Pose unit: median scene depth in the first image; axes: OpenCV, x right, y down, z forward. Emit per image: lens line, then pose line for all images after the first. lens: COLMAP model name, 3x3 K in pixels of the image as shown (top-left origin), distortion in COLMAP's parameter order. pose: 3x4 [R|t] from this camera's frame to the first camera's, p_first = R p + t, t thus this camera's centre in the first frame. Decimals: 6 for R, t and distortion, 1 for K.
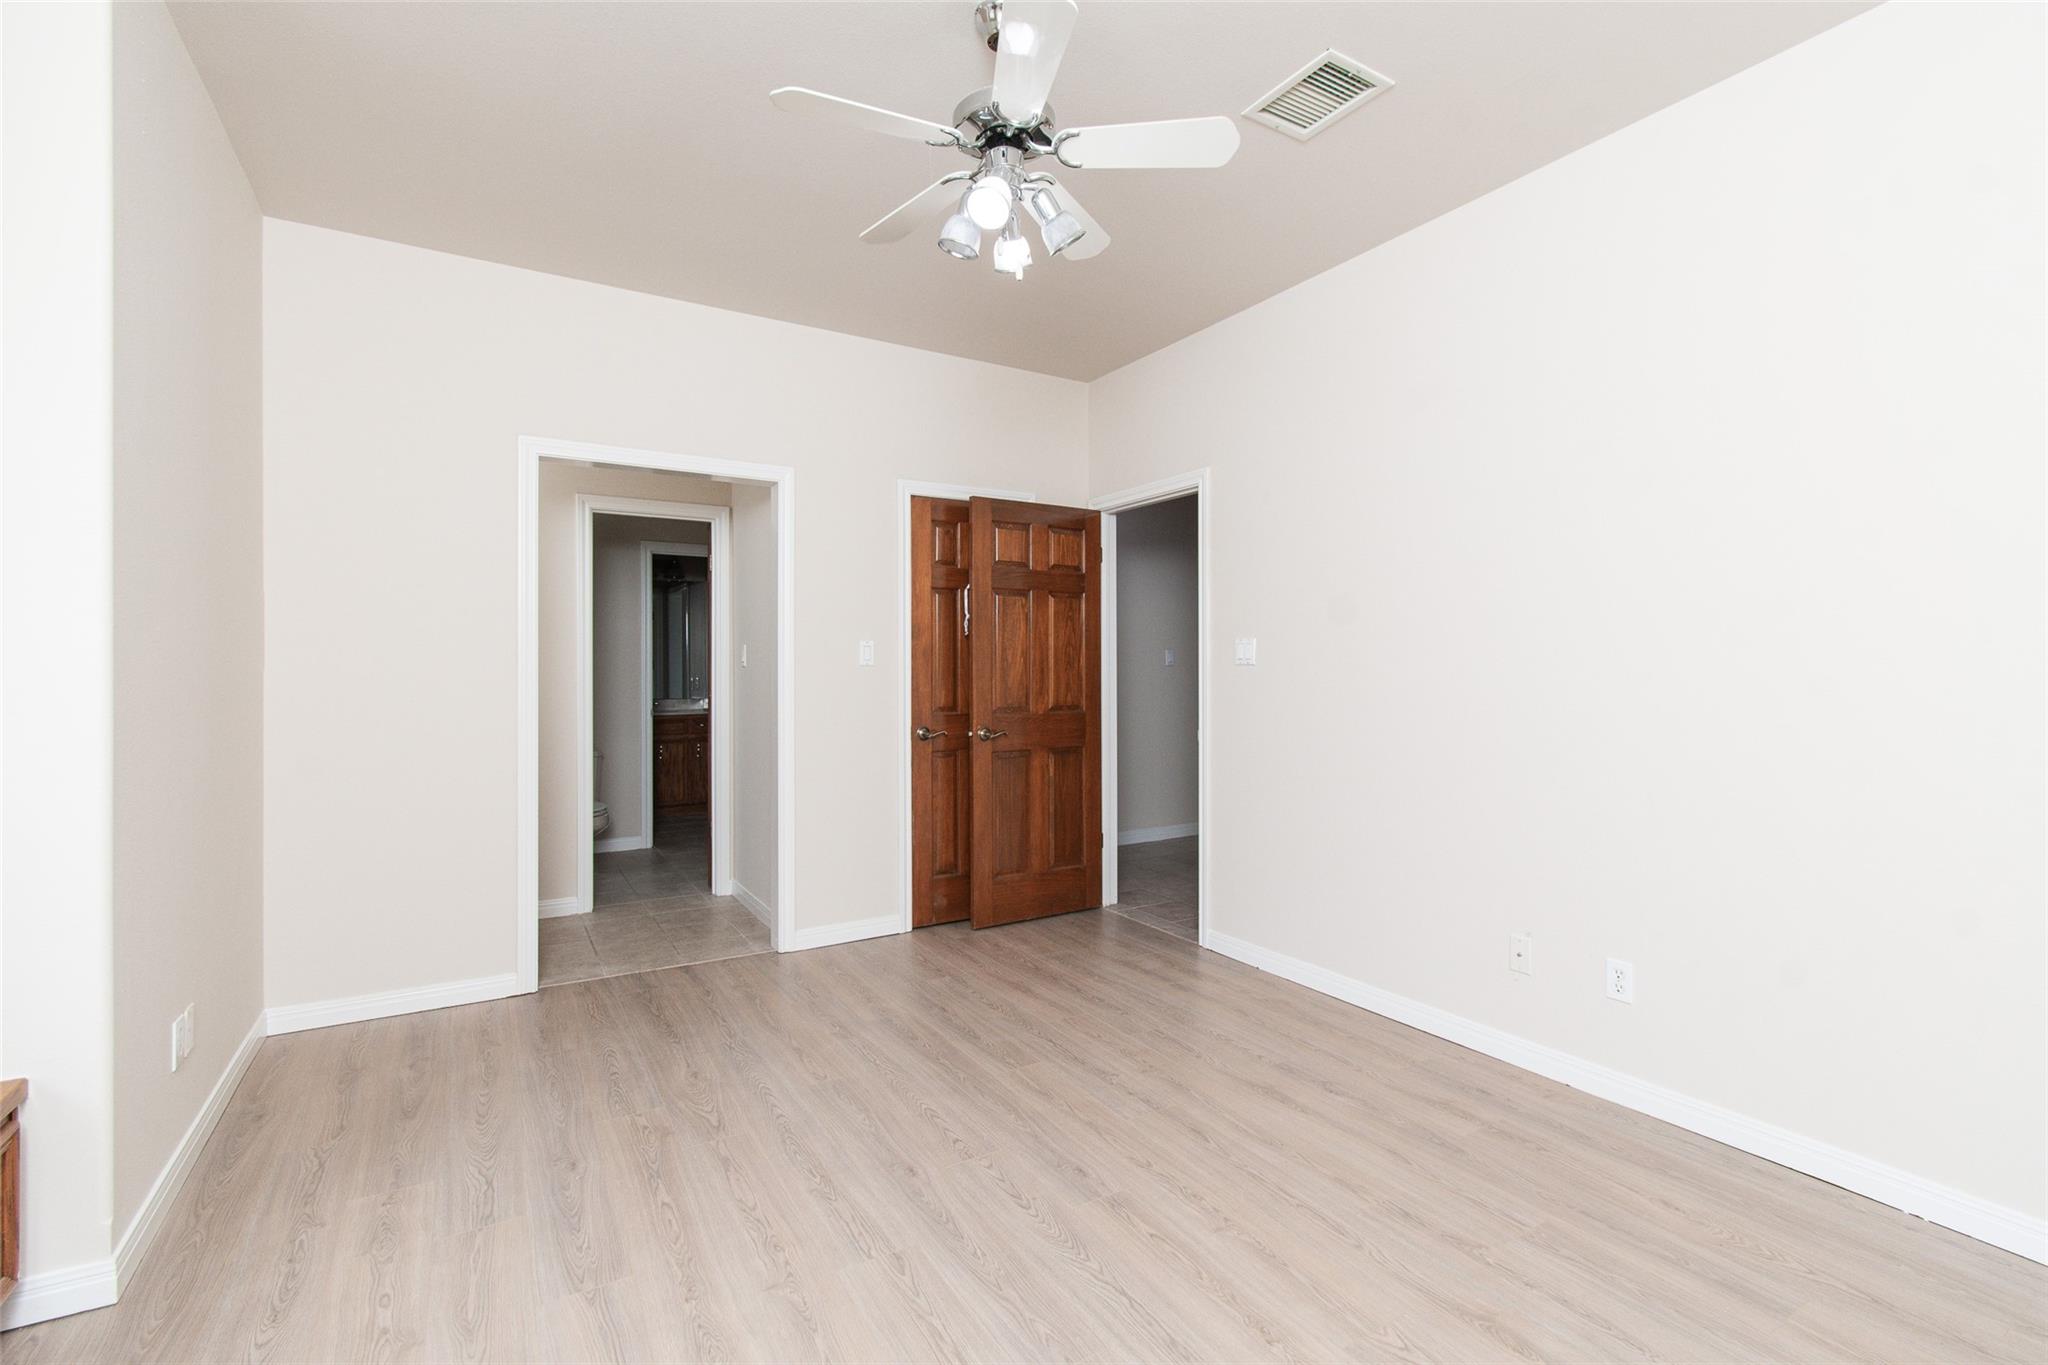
lens RADIAL K [[902.2, 0, 1035.8], [0, 902.2, 675.8], [0, 0, 1]] dist [0.004601, -0.001941]
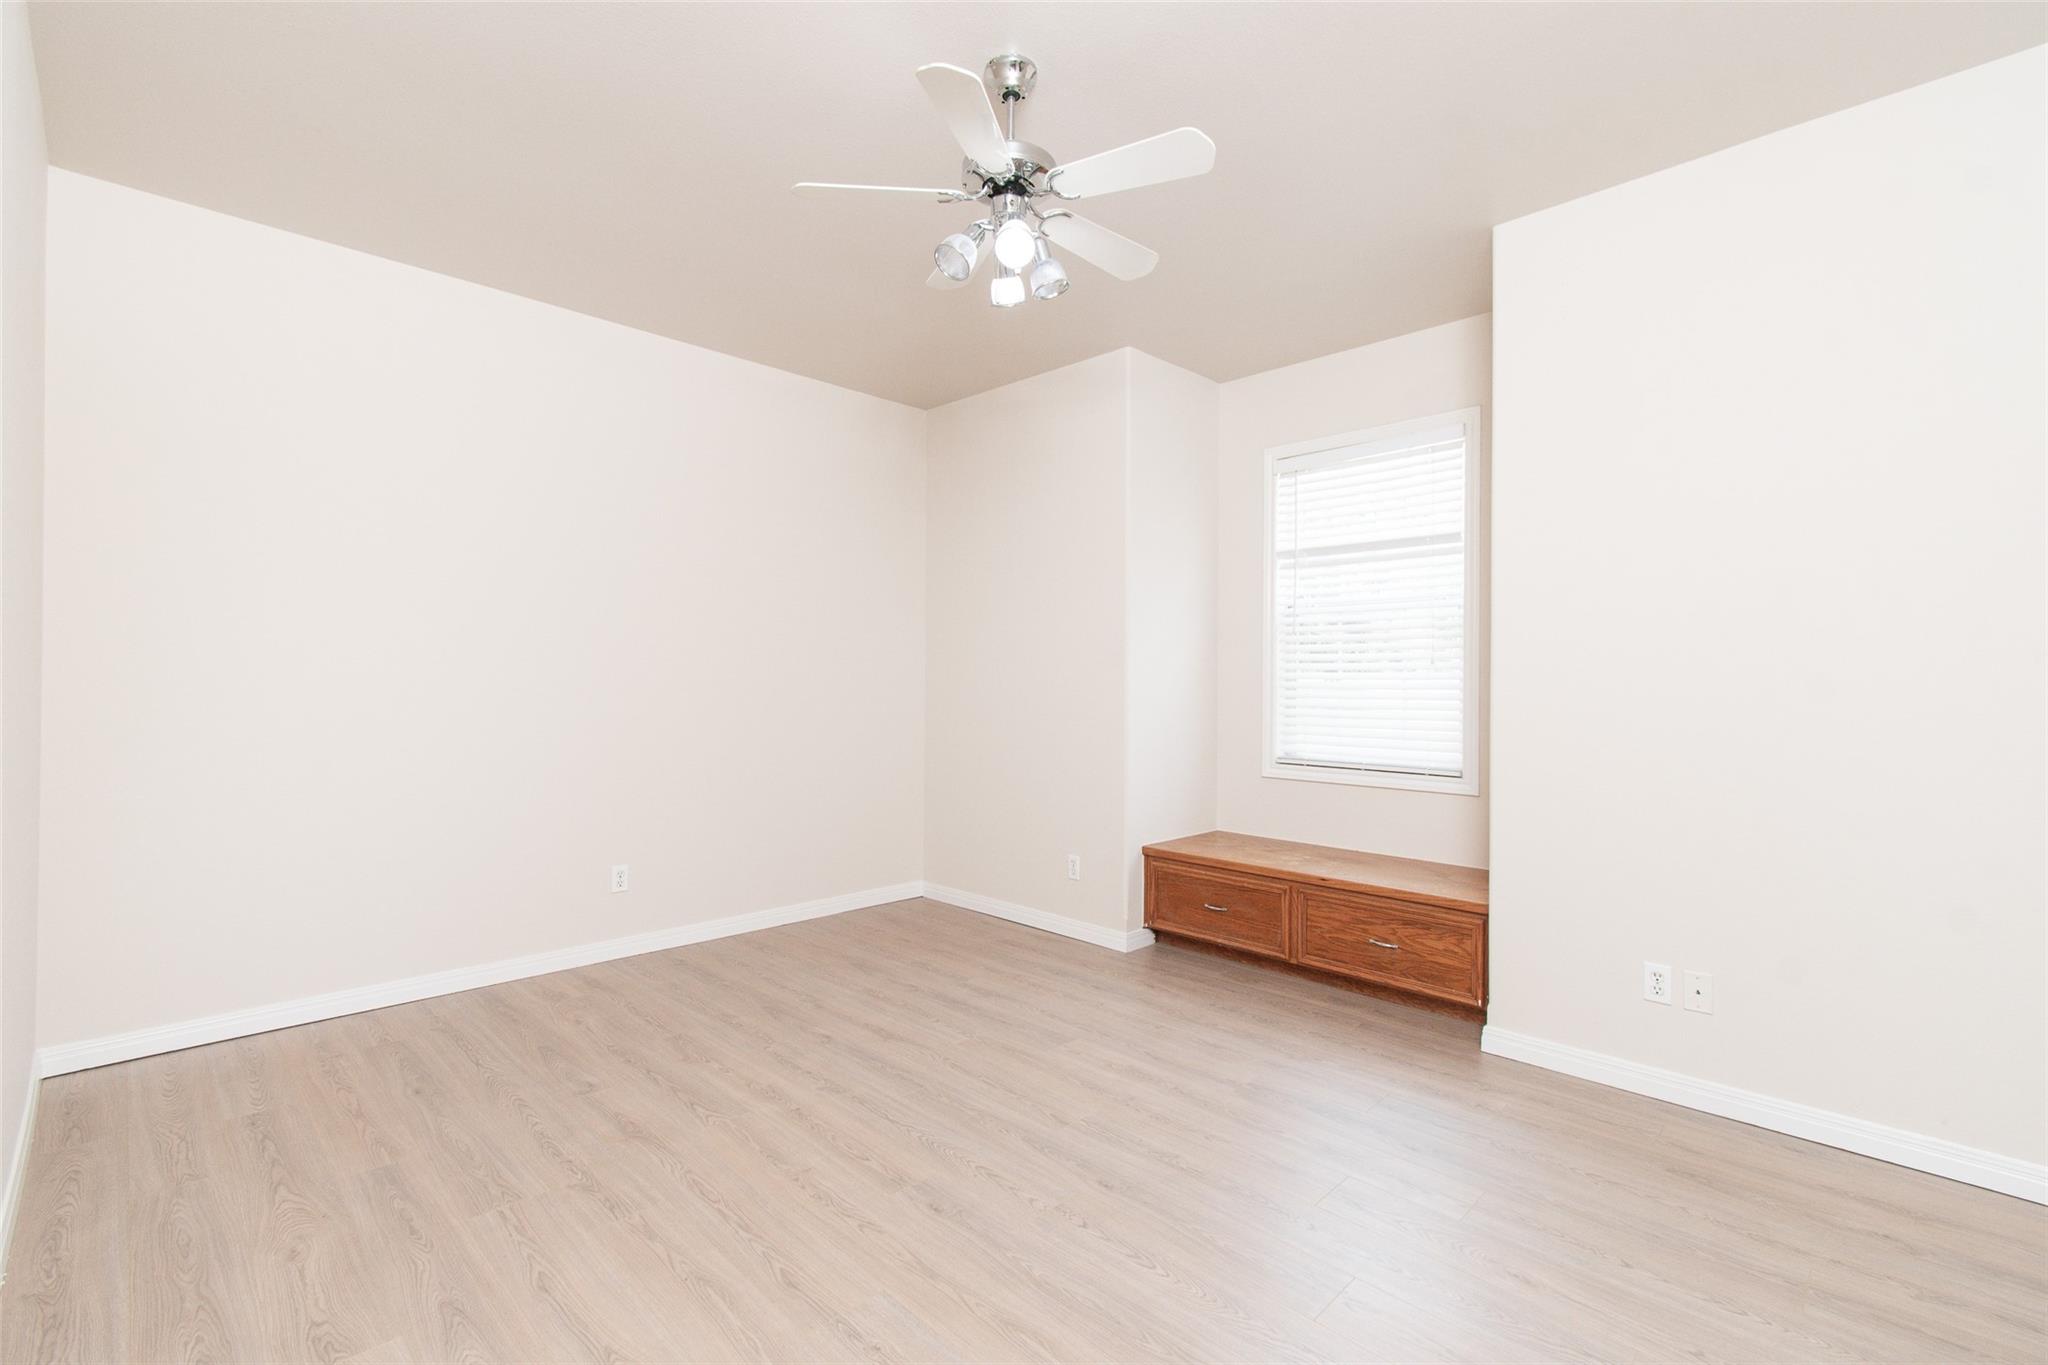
lens RADIAL K [[902.2, 0, 1025.7], [0, 902.2, 667.7], [0, 0, 1]] dist [0.004601, -0.001941]
pose [[-0.971600, -0.006366, -0.236544, 0.109679], [-0.004398, 0.999951, -0.008846, -0.007683], [0.236589, -0.007554, -0.971581, 1.155329]]
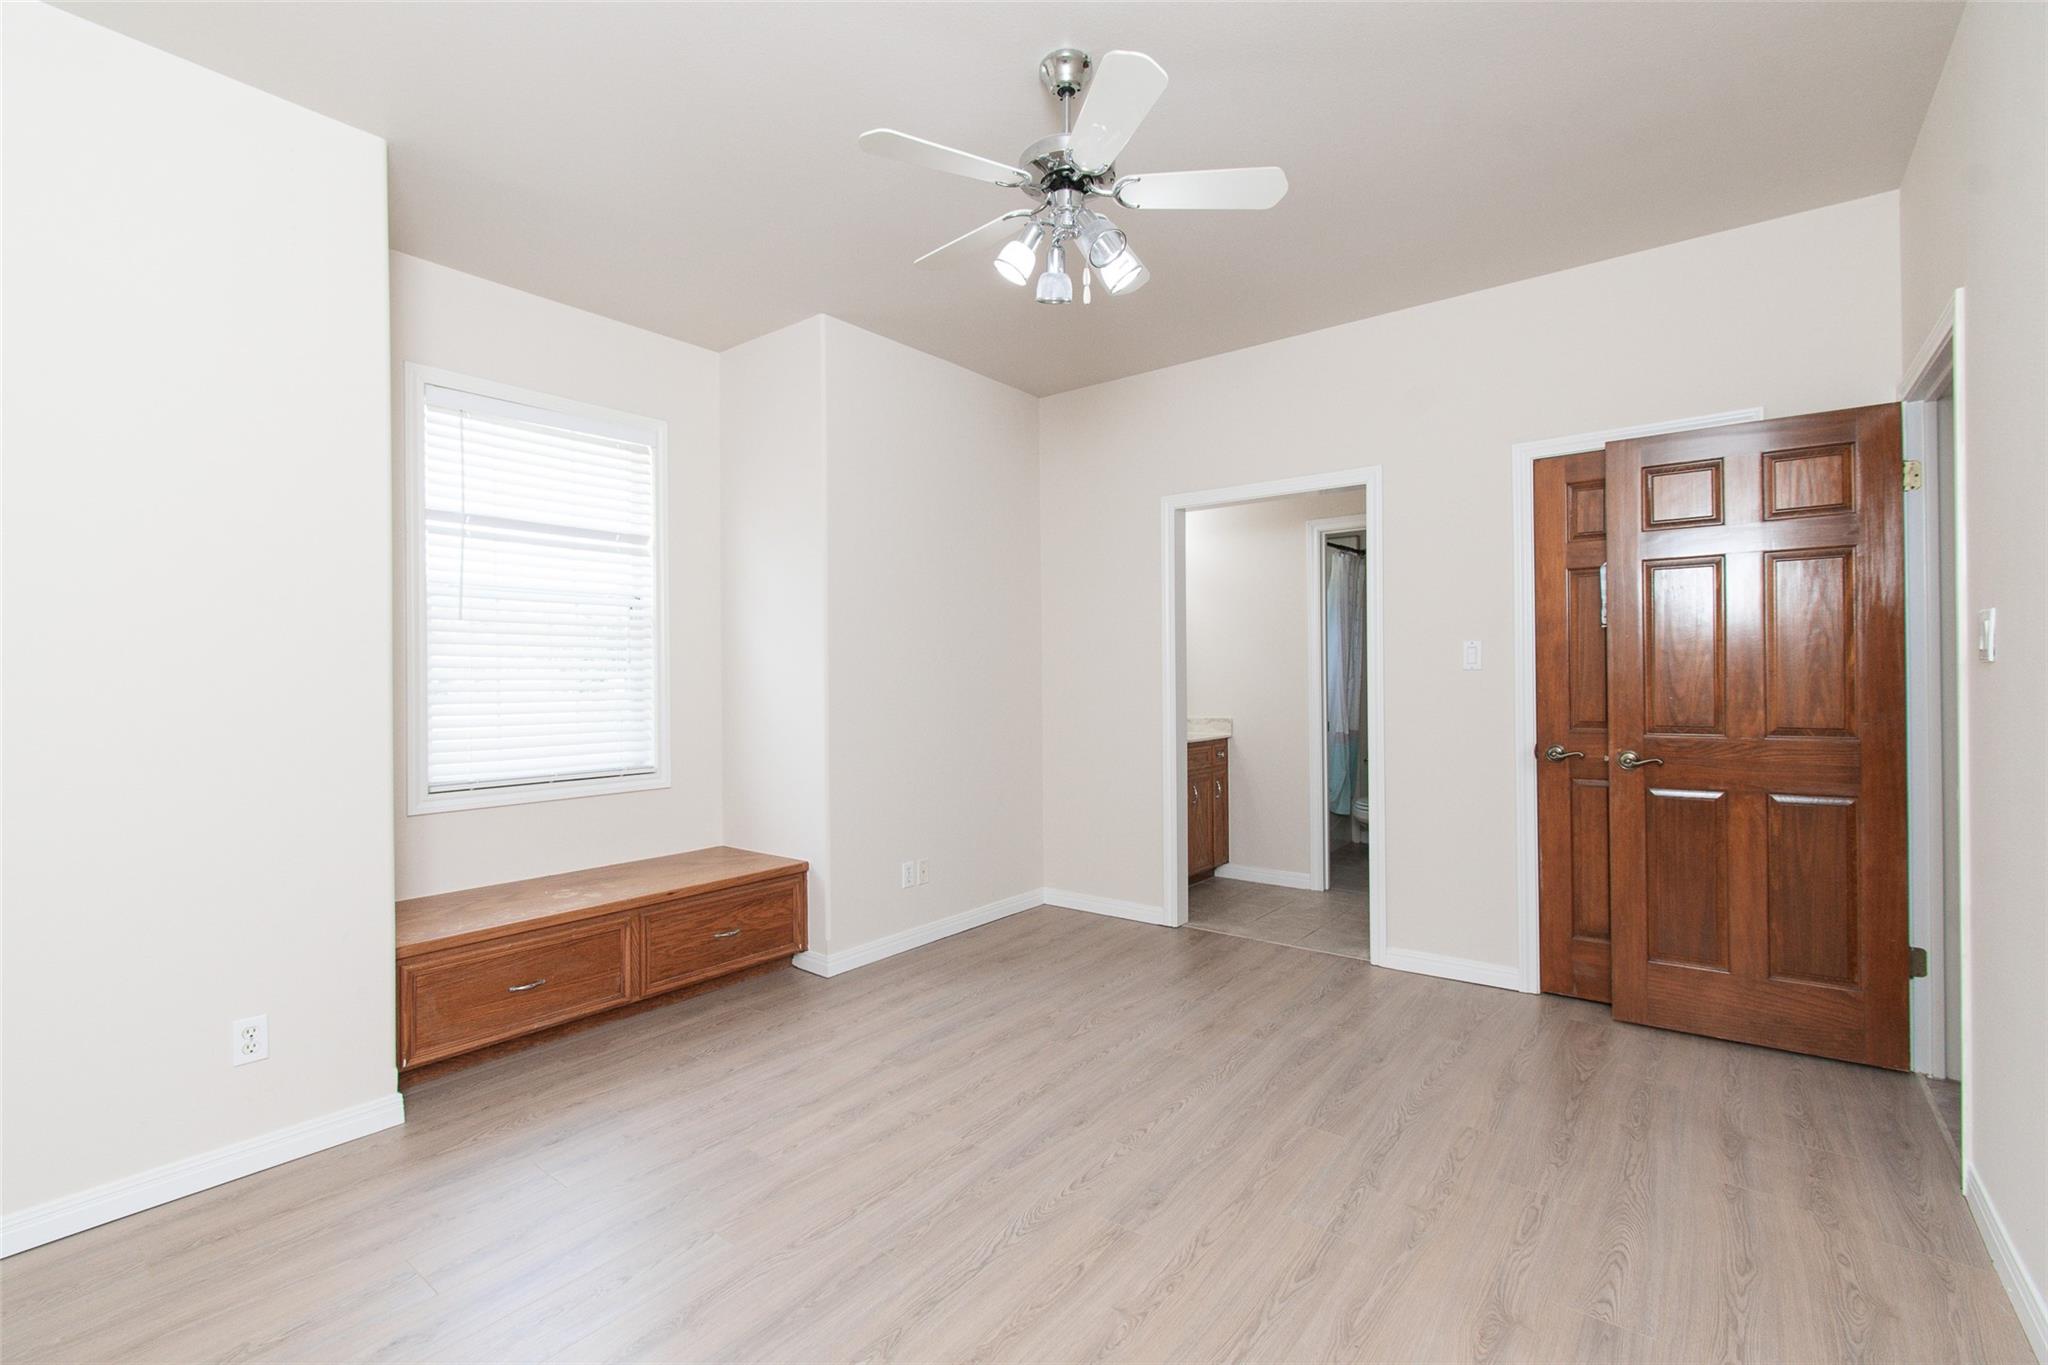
lens RADIAL K [[902.2, 0, 1021.6], [0, 902.2, 675.0], [0, 0, 1]] dist [0.004601, -0.001941]
pose [[0.353570, -0.005570, -0.935391, 0.530091], [0.003253, 0.999984, -0.004725, -0.003675], [0.935402, -0.001372, 0.353582, 0.315485]]
